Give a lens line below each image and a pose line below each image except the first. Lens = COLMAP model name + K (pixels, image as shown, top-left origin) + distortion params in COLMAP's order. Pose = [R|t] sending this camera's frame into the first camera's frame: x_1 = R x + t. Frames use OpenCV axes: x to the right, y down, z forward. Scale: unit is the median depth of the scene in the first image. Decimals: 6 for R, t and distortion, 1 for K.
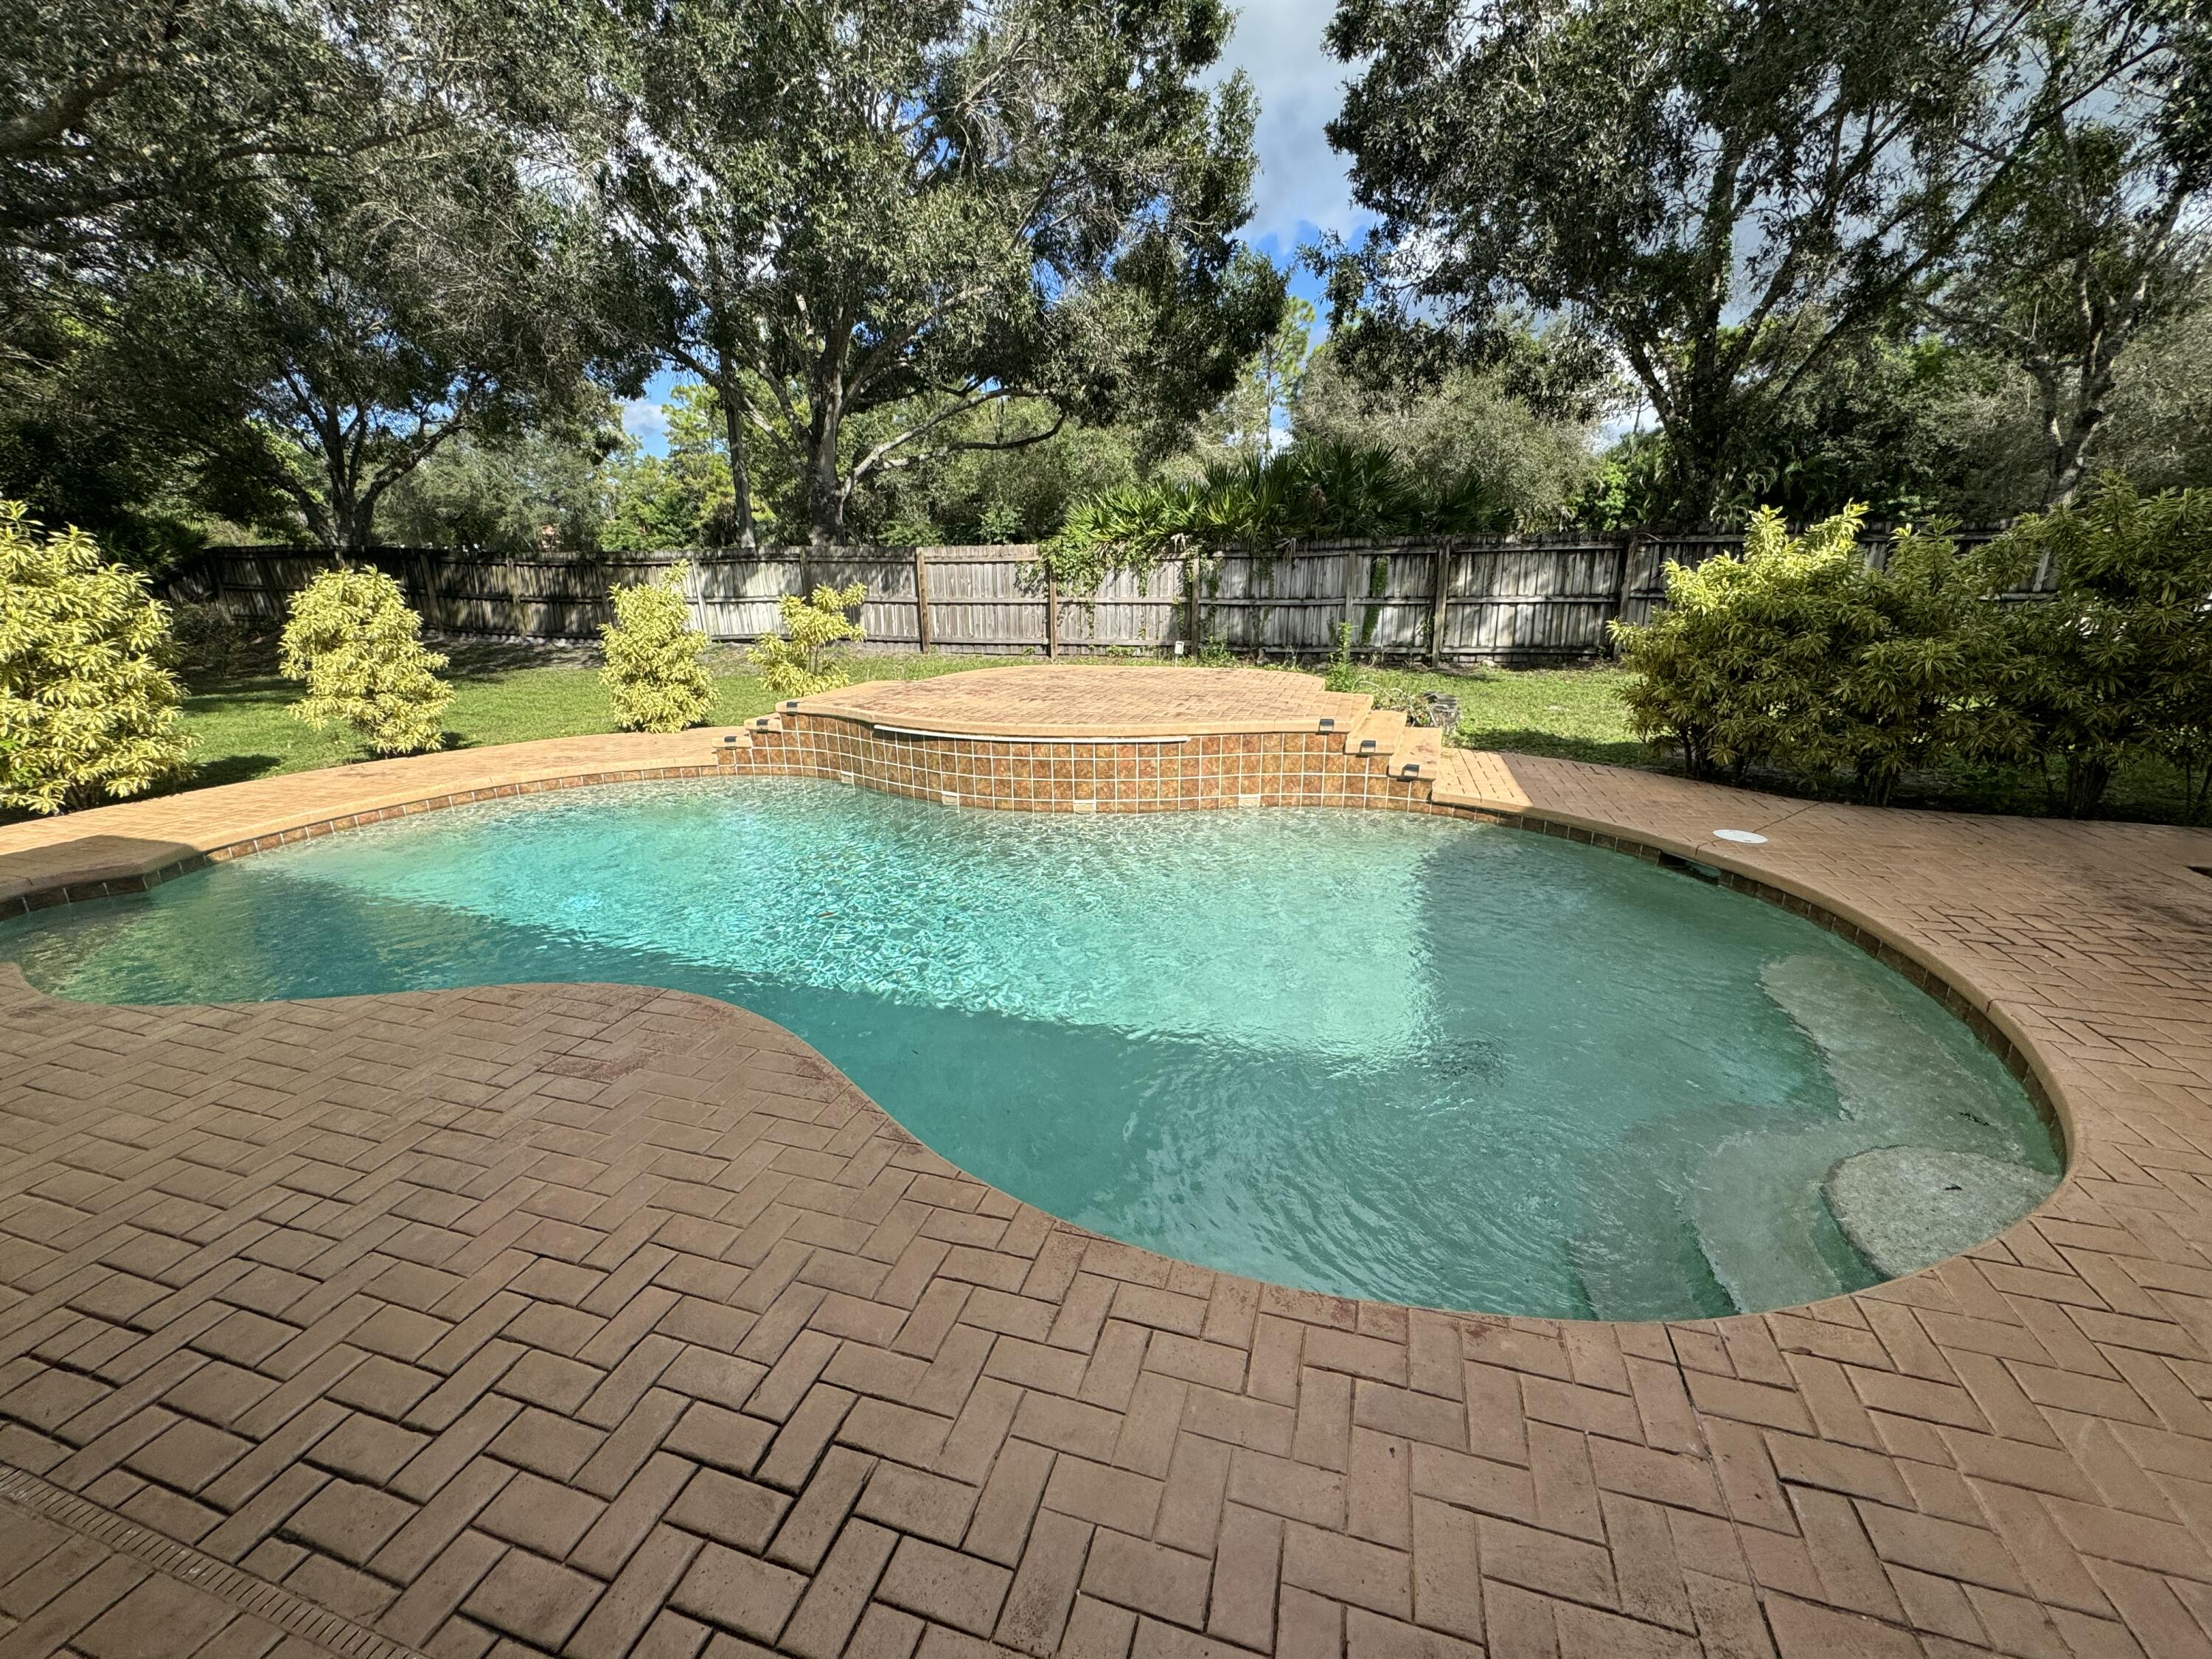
lens RADIAL K [[882.5, 0, 1105.7], [0, 882.5, 826.8], [0, 0, 1]] dist [-0.002528, 0.000496]
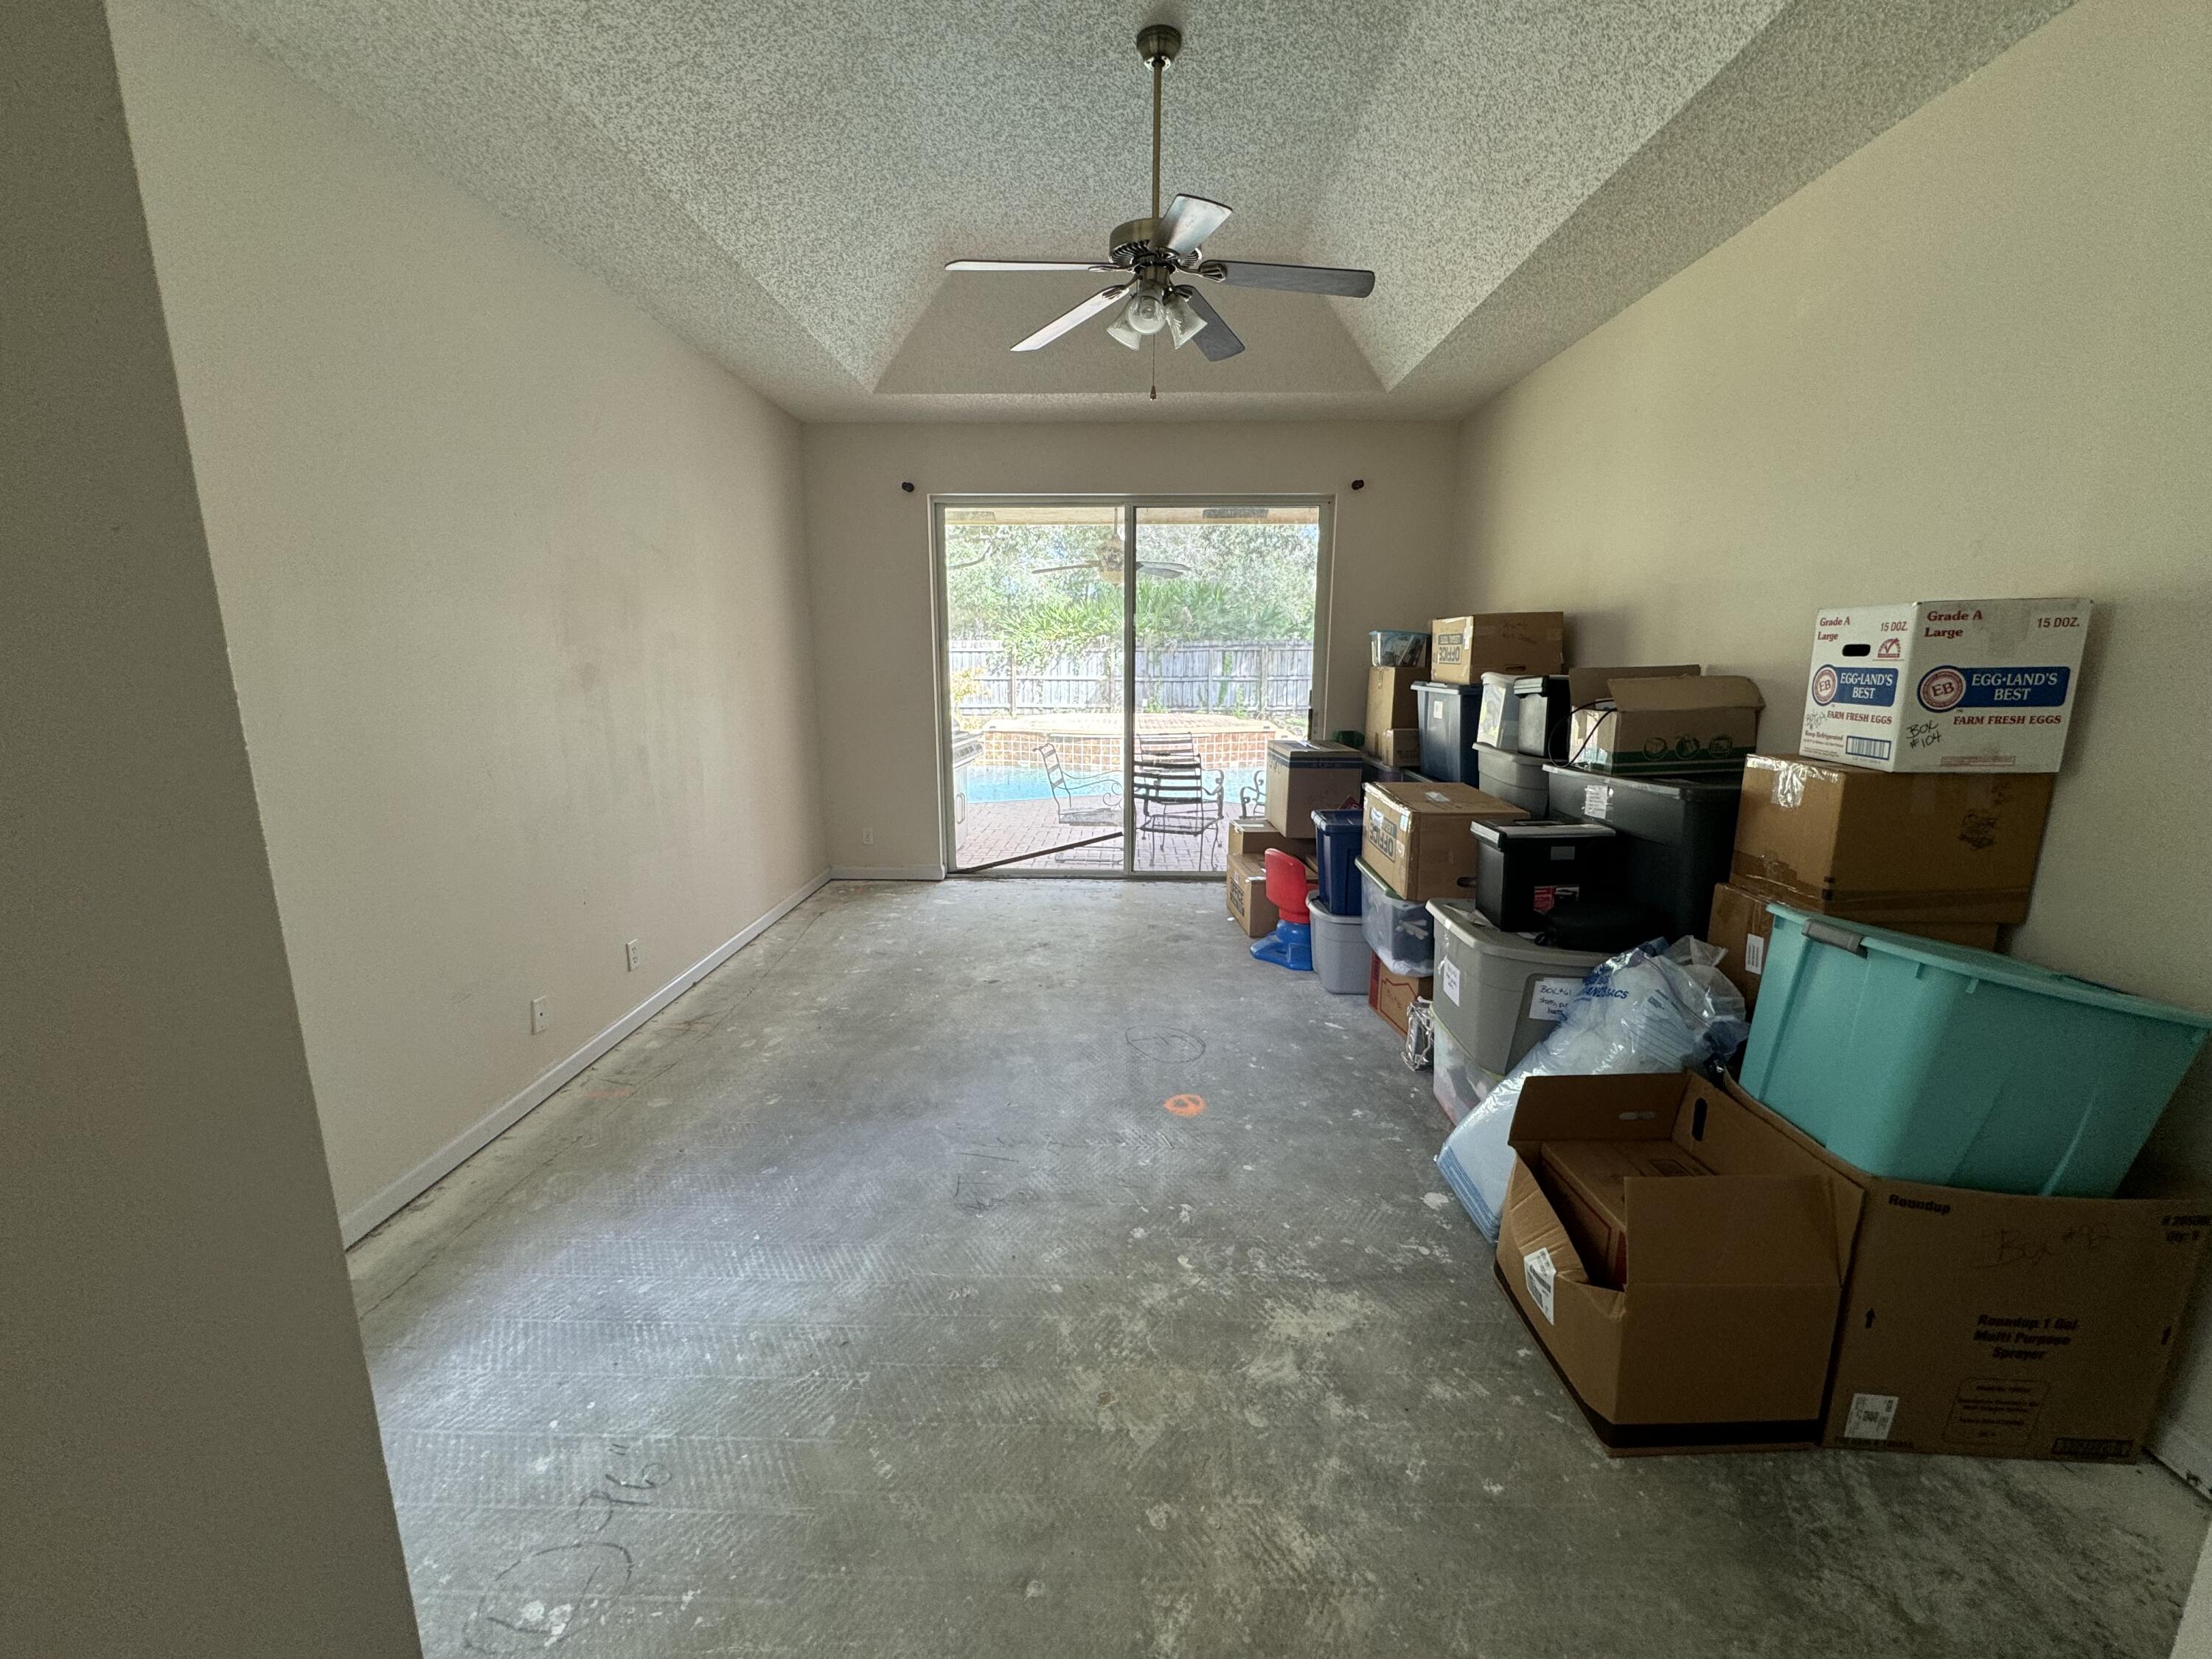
lens RADIAL K [[882.5, 0, 1105.7], [0, 882.5, 826.8], [0, 0, 1]] dist [-0.002528, 0.000496]
pose [[0.964246, -0.041667, 0.261711, -0.456407], [0.065869, 0.994253, -0.084390, 0.182656], [-0.256691, 0.098612, 0.961450, -0.629585]]
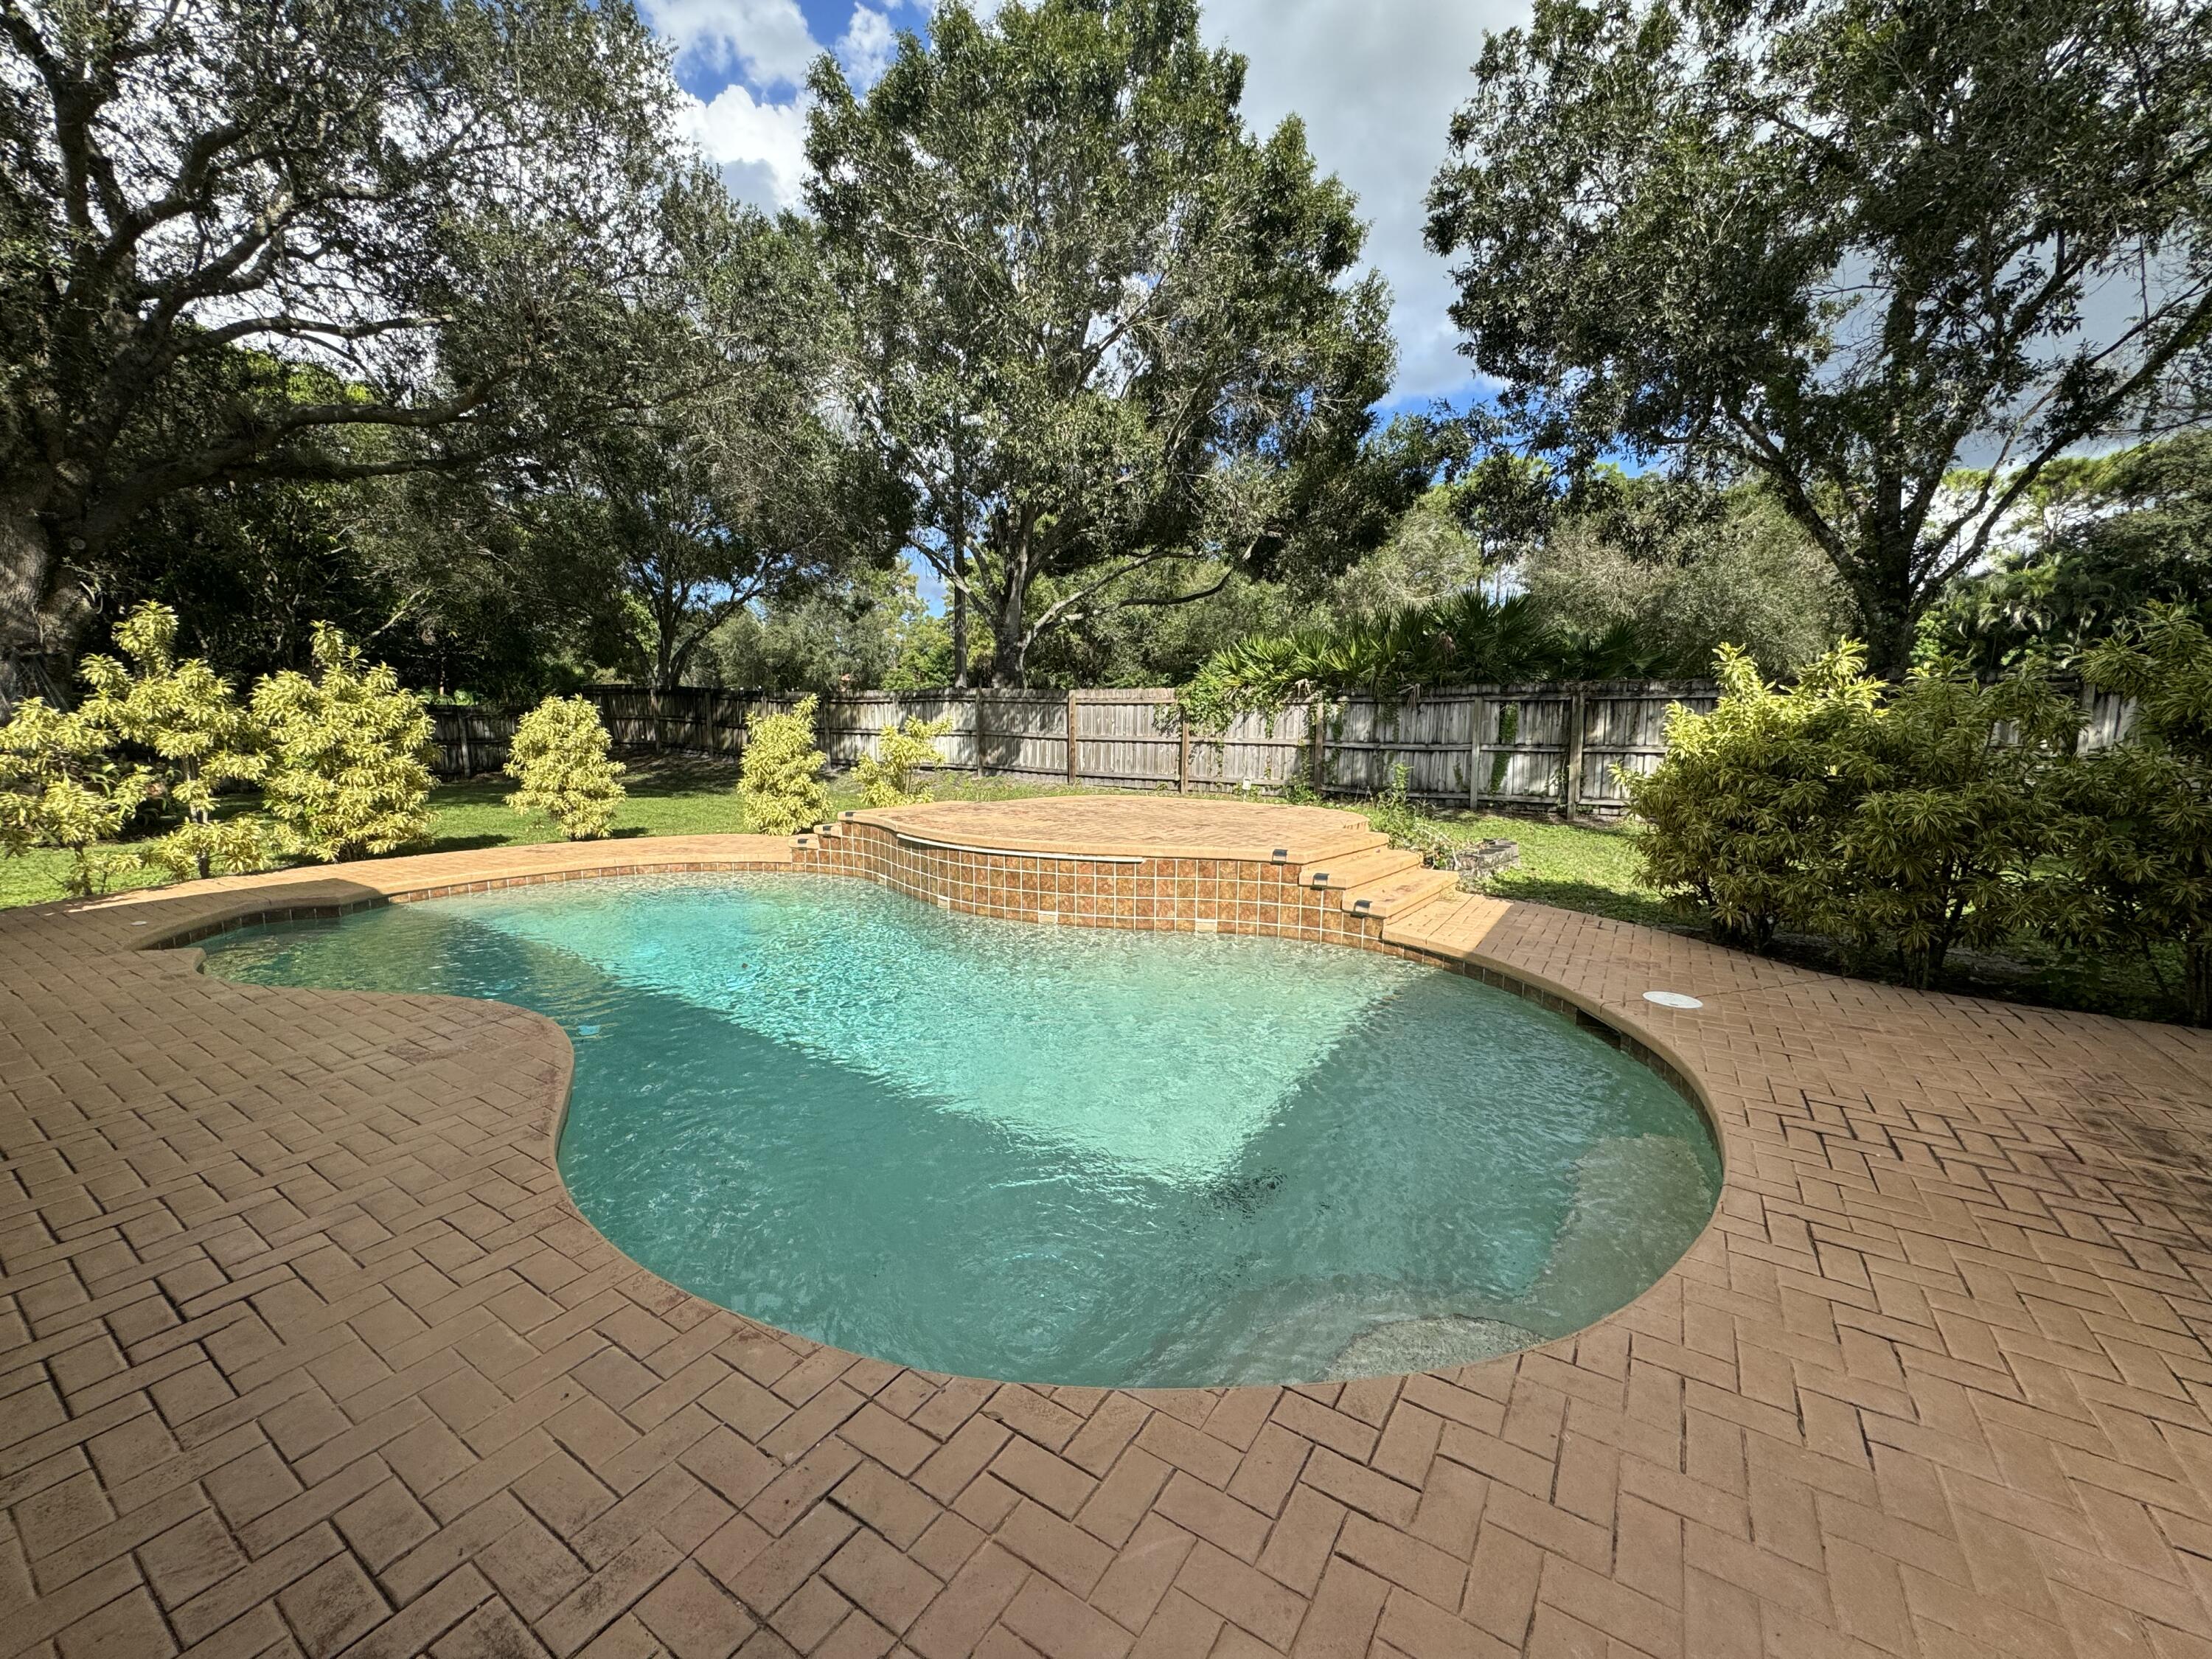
lens RADIAL K [[881.0, 0, 1107.1], [0, 881.0, 826.9], [0, 0, 1]] dist [-0.002331, 0.000495]
pose [[0.961967, 0.051460, -0.268276, 0.203959], [-0.093453, 0.984832, -0.146193, 0.011178], [0.256684, 0.165704, 0.952185, -0.007893]]
